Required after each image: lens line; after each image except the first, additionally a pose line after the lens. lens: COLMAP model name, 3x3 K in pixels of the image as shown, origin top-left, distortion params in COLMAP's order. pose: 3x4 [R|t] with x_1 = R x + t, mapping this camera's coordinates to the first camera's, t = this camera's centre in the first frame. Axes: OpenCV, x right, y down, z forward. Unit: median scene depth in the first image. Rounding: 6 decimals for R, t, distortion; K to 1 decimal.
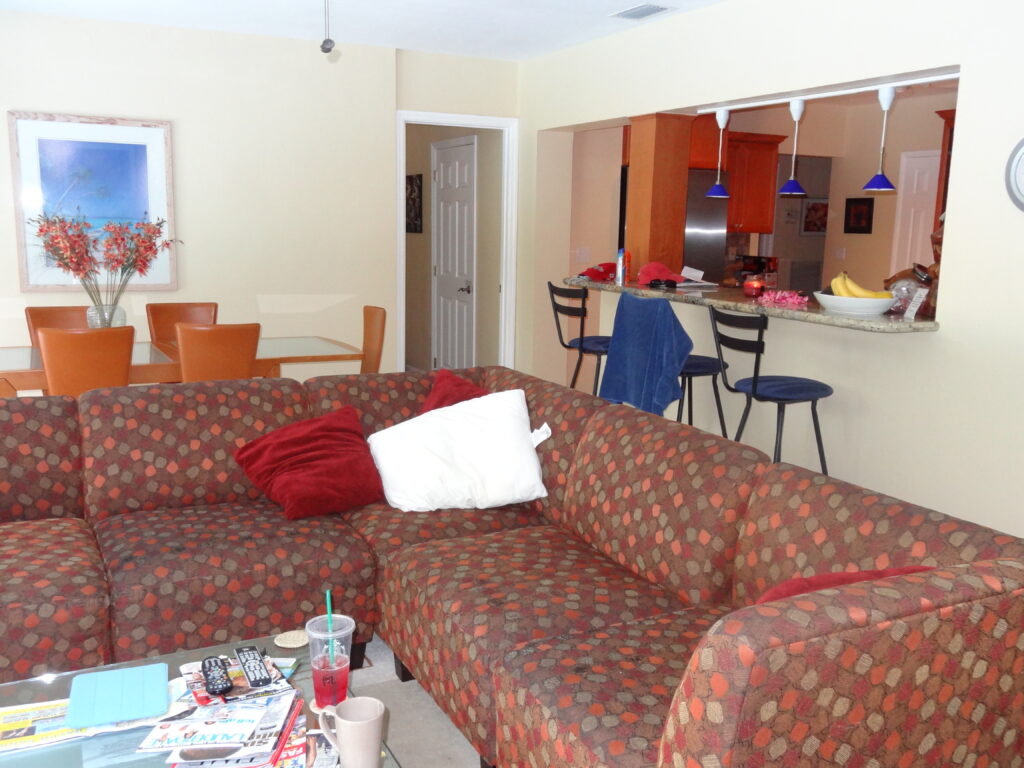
lens RADIAL K [[957.5, 0, 512.5], [0, 957.5, 386.5], [0, 0, 1]] dist [0.017867, 0.000000]
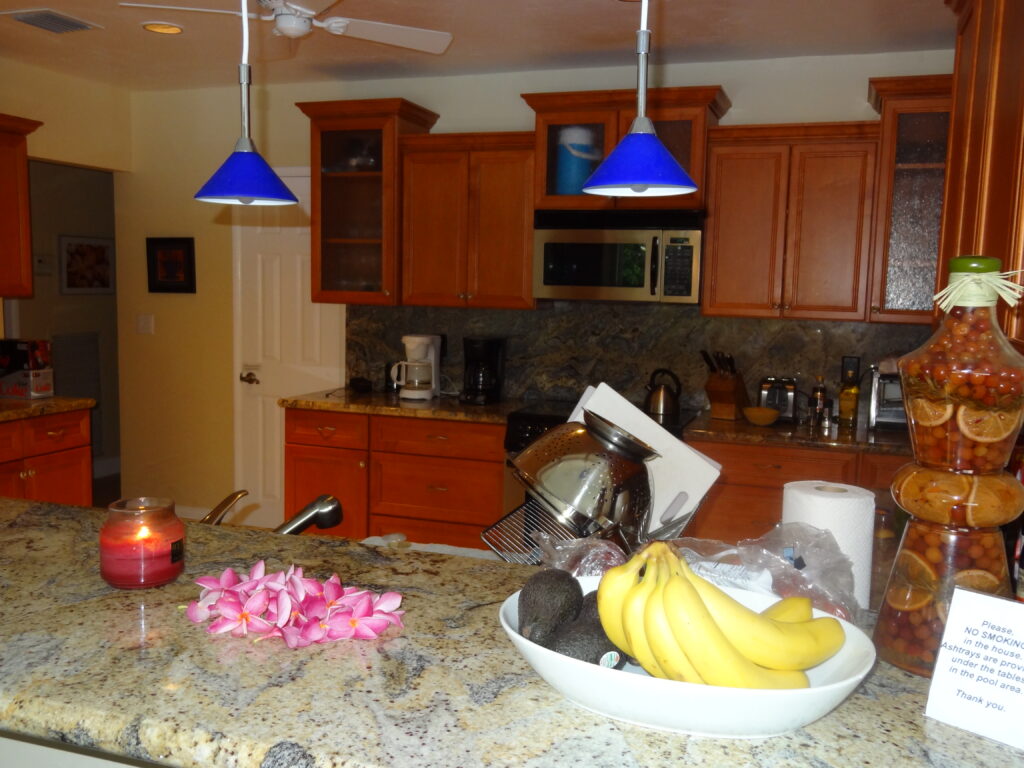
lens RADIAL K [[957.5, 0, 512.8], [0, 957.5, 385.8], [0, 0, 1]] dist [0.017867, 0.000000]
pose [[0.715888, -0.086647, 0.692818, 0.078096], [0.117521, 0.993067, 0.002763, -0.074976], [-0.688254, 0.079443, 0.721107, 0.399129]]
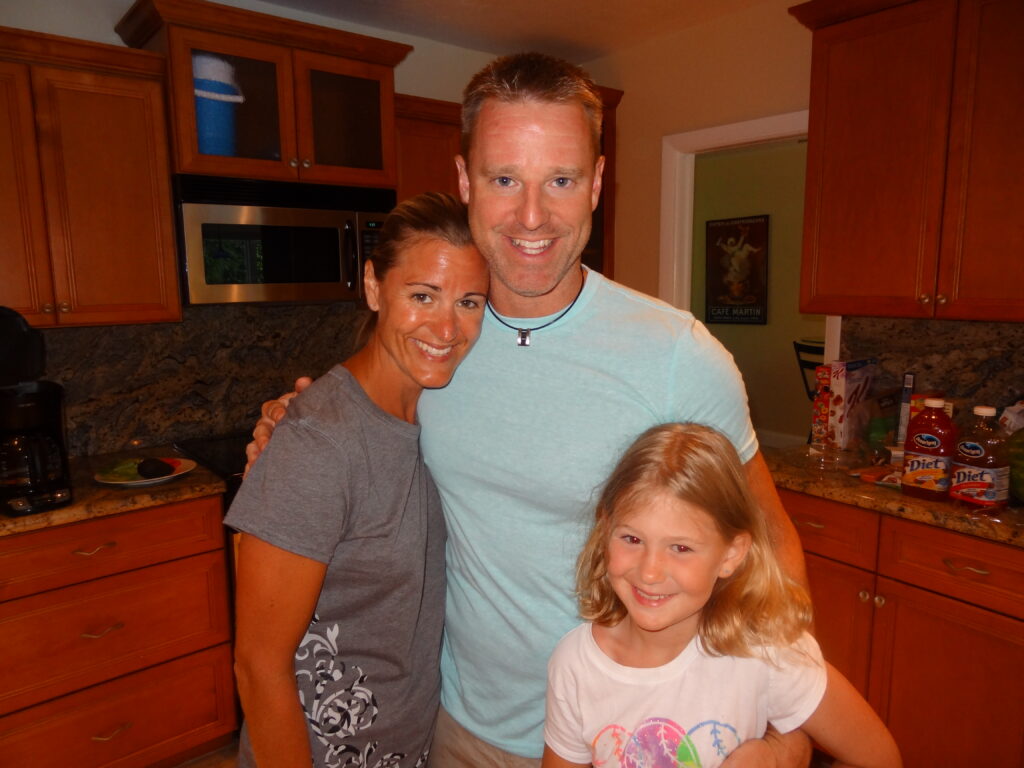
lens RADIAL K [[719.3, 0, 511.1], [0, 719.3, 385.5], [0, 0, 1]] dist [-0.001465, 0.000127]
pose [[-0.220184, -0.170252, 0.960486, 0.192939], [0.178368, 0.961023, 0.211236, -0.145395], [-0.959012, 0.217830, -0.181234, 0.821747]]
